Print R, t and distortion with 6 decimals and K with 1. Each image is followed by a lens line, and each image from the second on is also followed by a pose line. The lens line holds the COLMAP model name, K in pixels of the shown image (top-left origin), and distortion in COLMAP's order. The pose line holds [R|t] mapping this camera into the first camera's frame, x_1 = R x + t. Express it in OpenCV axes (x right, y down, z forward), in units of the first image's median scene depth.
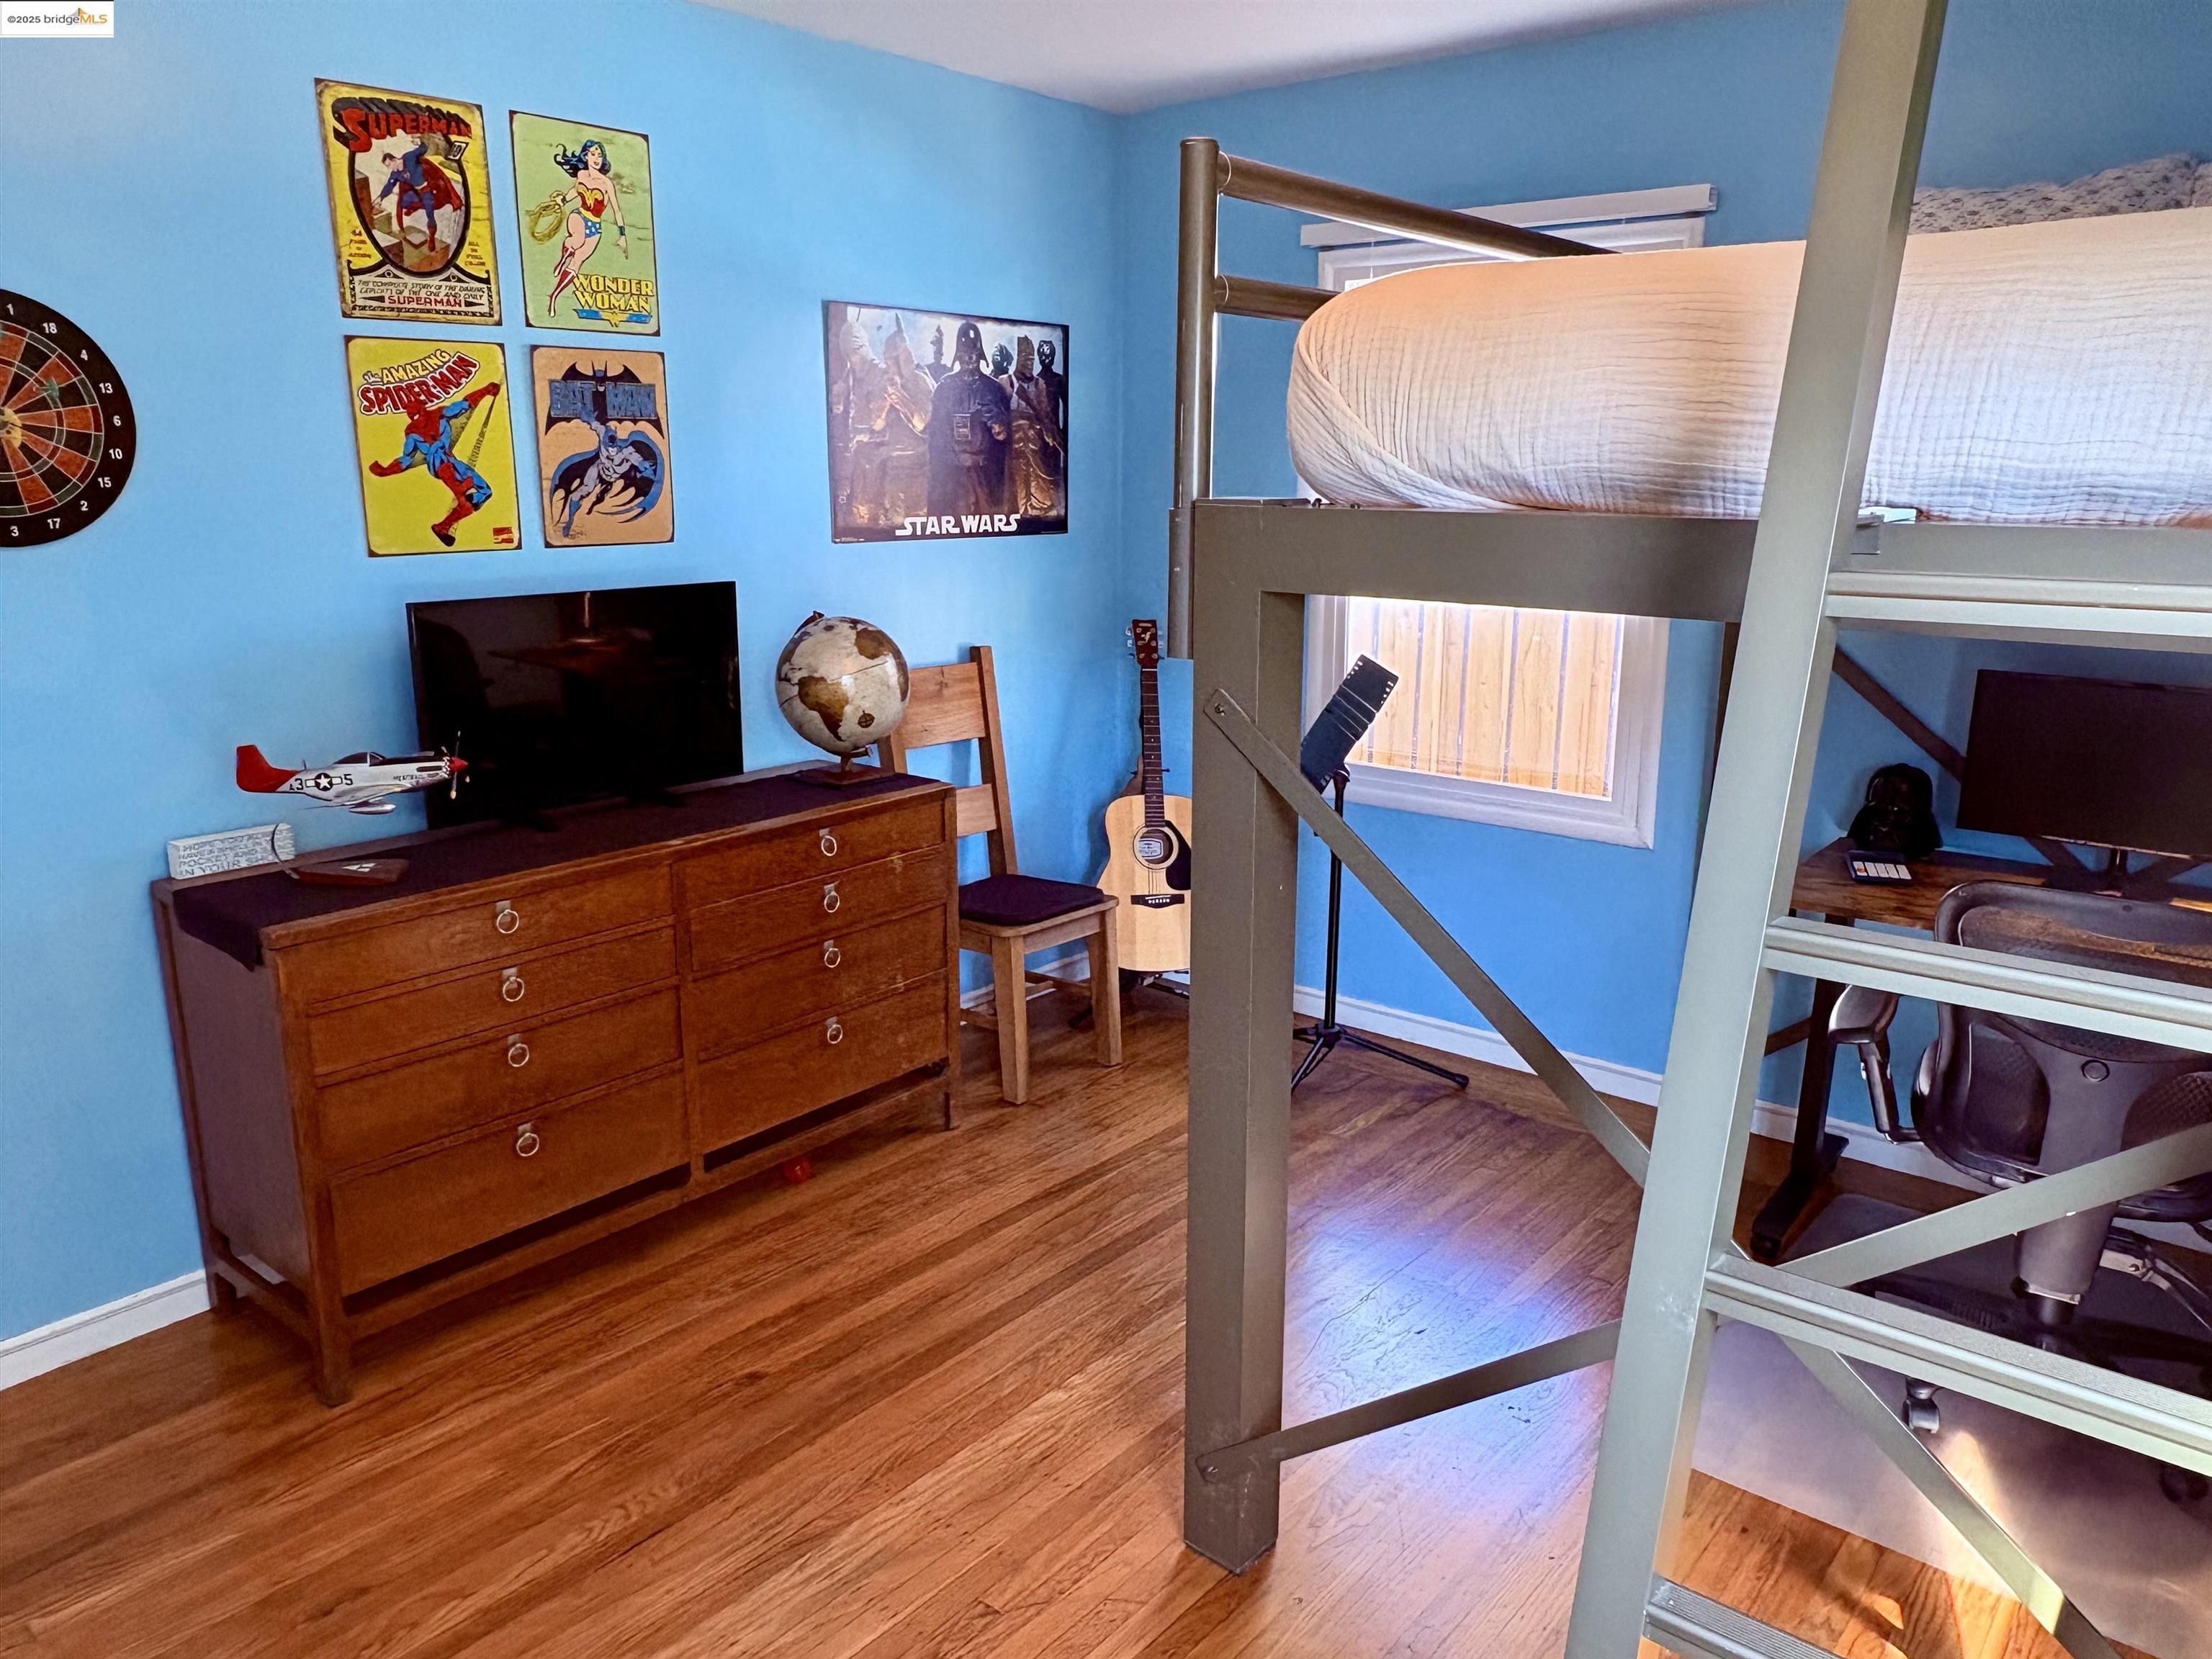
lens RADIAL K [[1583.1, 0, 1112.8], [0, 1583.1, 839.7], [0, 0, 1]] dist [-0.010559, 0.012686]
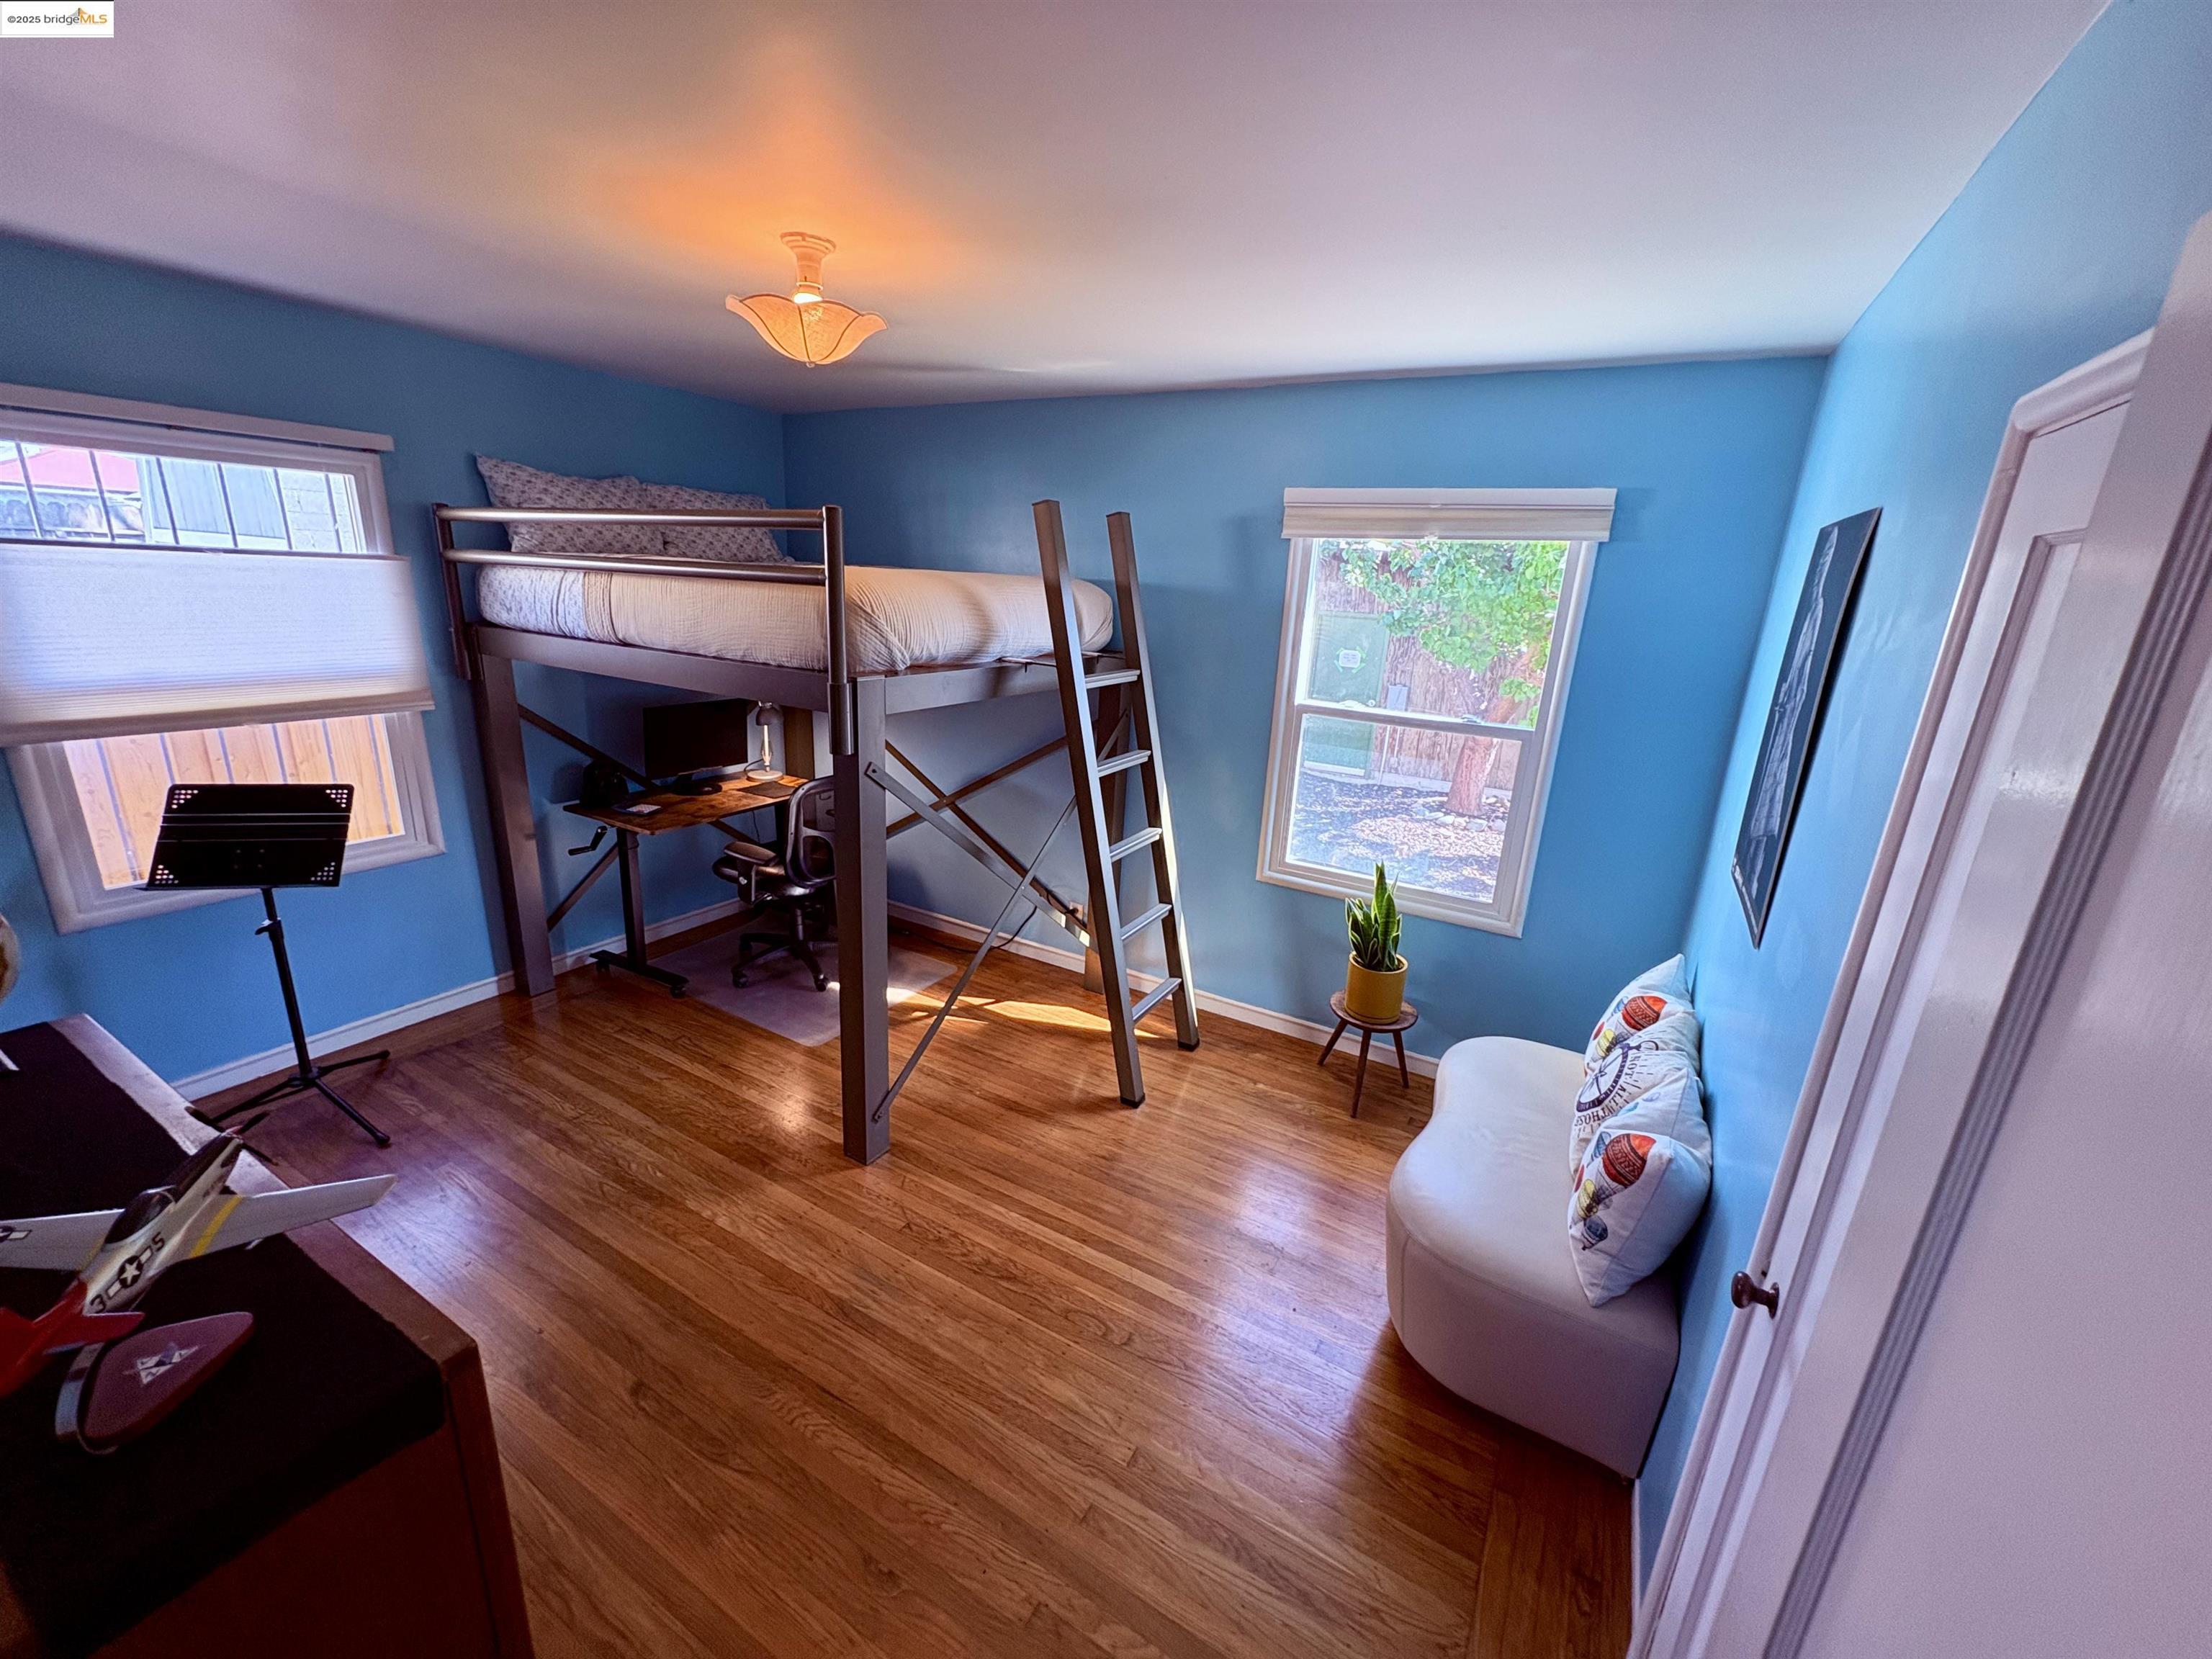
lens RADIAL K [[880.5, 0, 1104.1], [0, 880.5, 834.9], [0, 0, 1]] dist [-0.000214, -0.000033]
pose [[-0.169261, -0.289639, 0.942051, -0.812543], [0.182974, 0.929991, 0.318806, -0.231545], [-0.968438, 0.226332, -0.104415, 0.588194]]
